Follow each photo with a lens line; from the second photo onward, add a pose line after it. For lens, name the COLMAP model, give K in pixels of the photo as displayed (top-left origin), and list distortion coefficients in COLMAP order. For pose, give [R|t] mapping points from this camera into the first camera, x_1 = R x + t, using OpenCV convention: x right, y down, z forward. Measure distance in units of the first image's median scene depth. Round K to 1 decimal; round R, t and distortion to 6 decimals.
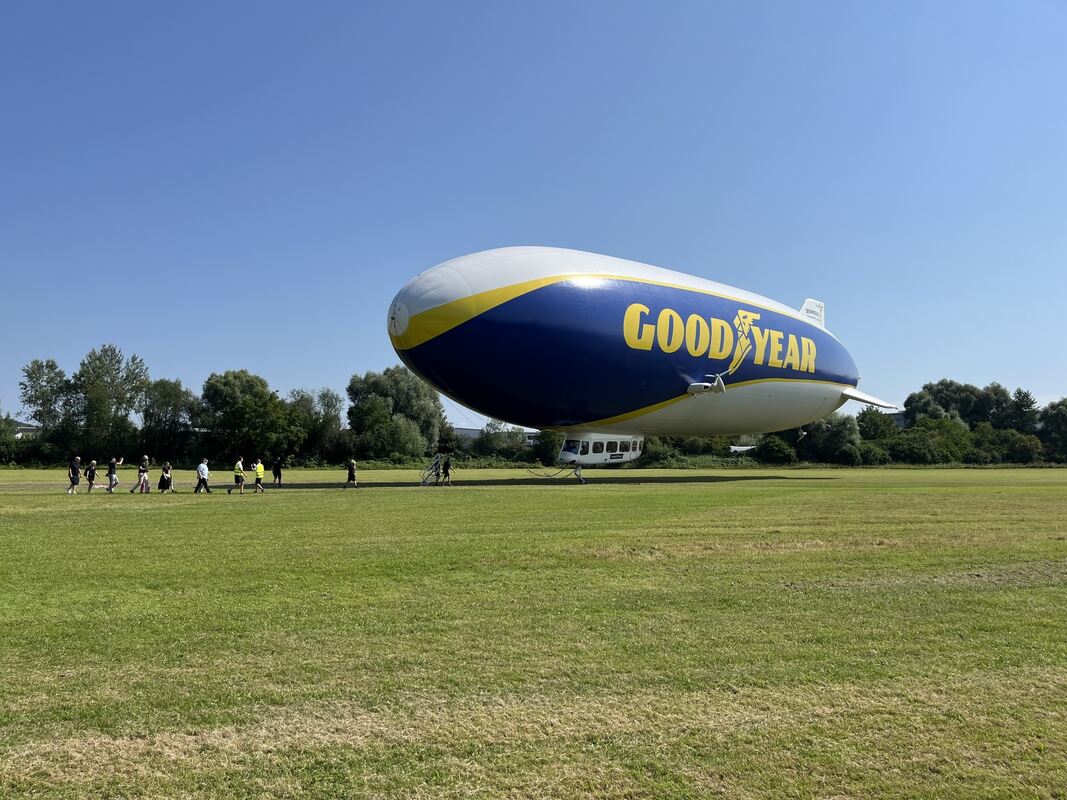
lens RADIAL K [[810.1, 0, 533.4], [0, 810.1, 402.6], [0, 0, 1]] dist [0.007327, 0.000015]
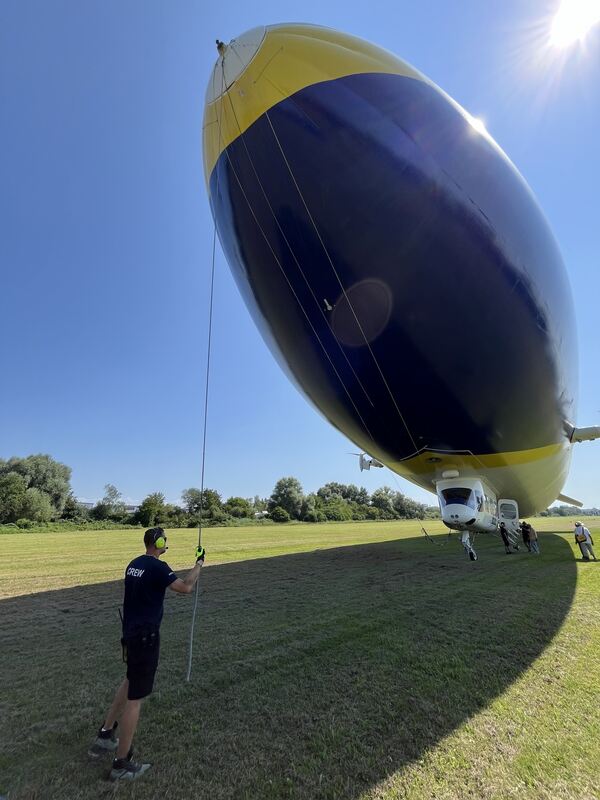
lens RADIAL K [[322.3, 0, 302.4], [0, 322.3, 399.9], [0, 0, 1]] dist [0.001489, -0.000044]
pose [[0.865598, 0.160338, 0.474375, -0.055946], [-0.017876, 0.956640, -0.290725, 0.020673], [-0.500421, 0.243171, 0.830931, 0.289570]]
